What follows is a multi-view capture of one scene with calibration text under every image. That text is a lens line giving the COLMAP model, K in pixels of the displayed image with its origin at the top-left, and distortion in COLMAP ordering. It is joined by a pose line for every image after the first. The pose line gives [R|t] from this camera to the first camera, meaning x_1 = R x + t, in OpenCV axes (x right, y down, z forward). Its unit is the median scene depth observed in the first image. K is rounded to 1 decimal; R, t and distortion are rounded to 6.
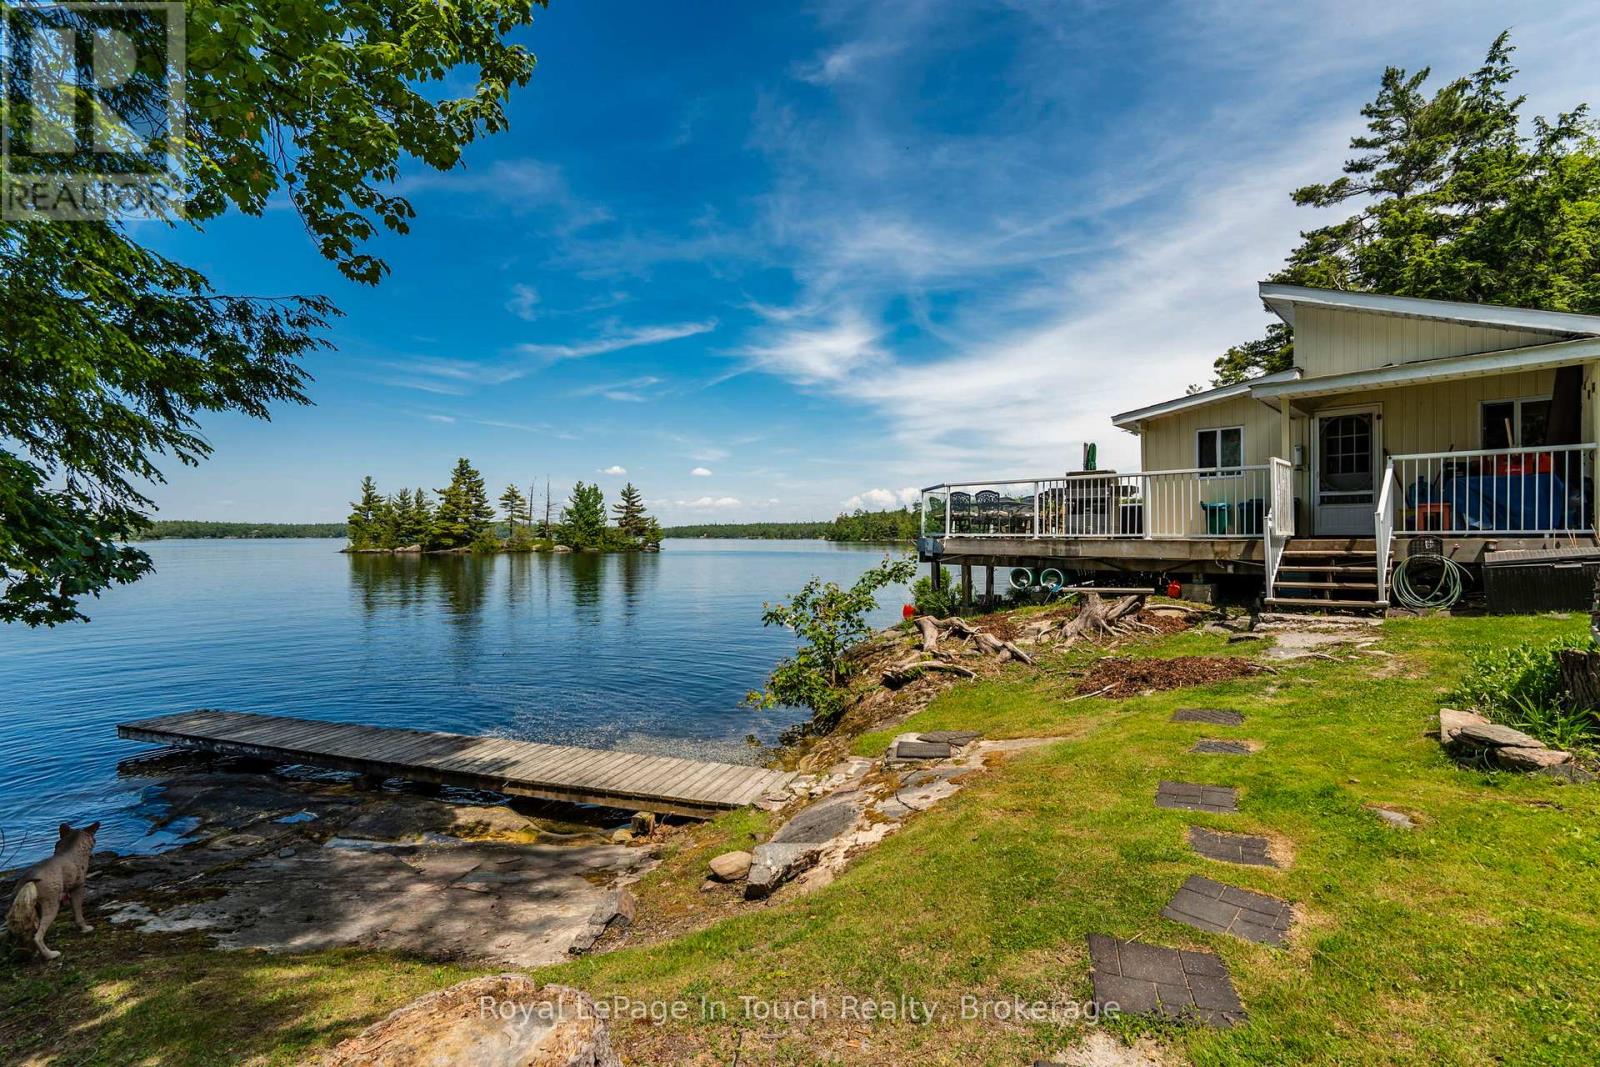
lens RADIAL K [[727.9, 0, 804.0], [0, 727.9, 538.3], [0, 0, 1]] dist [-0.002631, 0.000073]
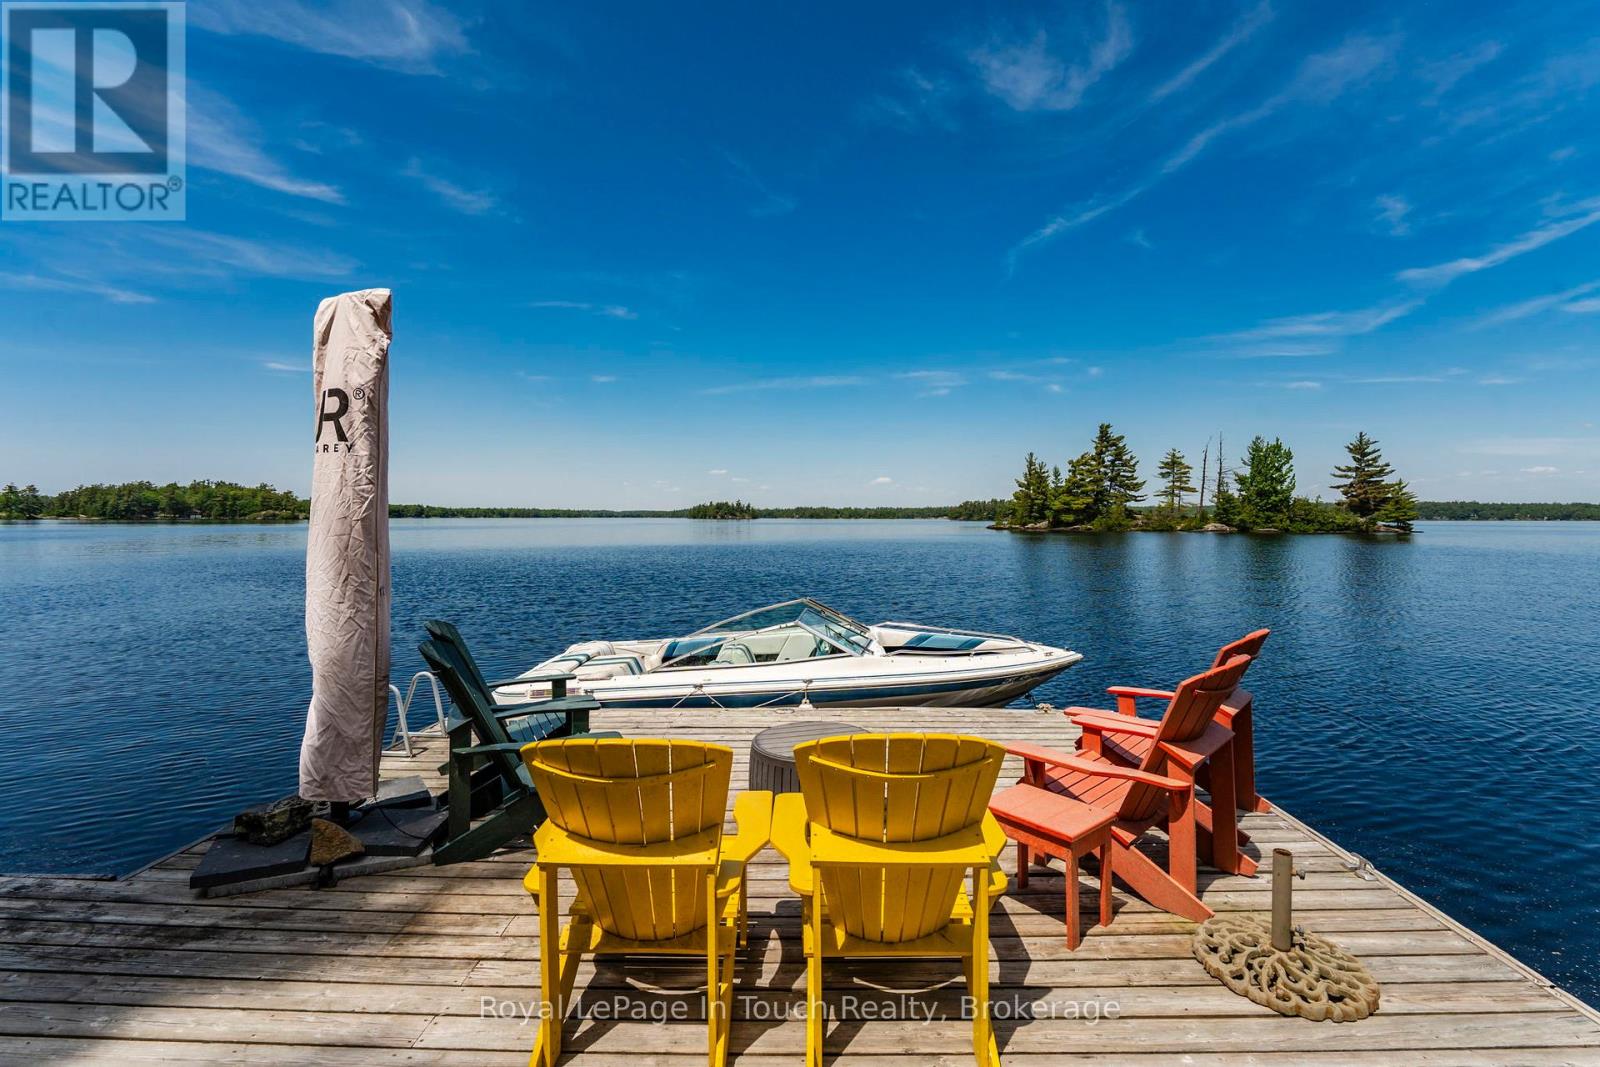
lens RADIAL K [[741.6, 0, 794.7], [0, 741.6, 525.4], [0, 0, 1]] dist [0.003108, 0.000599]
pose [[0.446879, 0.010265, -0.894536, 0.155276], [-0.004203, 0.999947, 0.009375, 0.005777], [0.894585, -0.000430, 0.446898, 0.248115]]
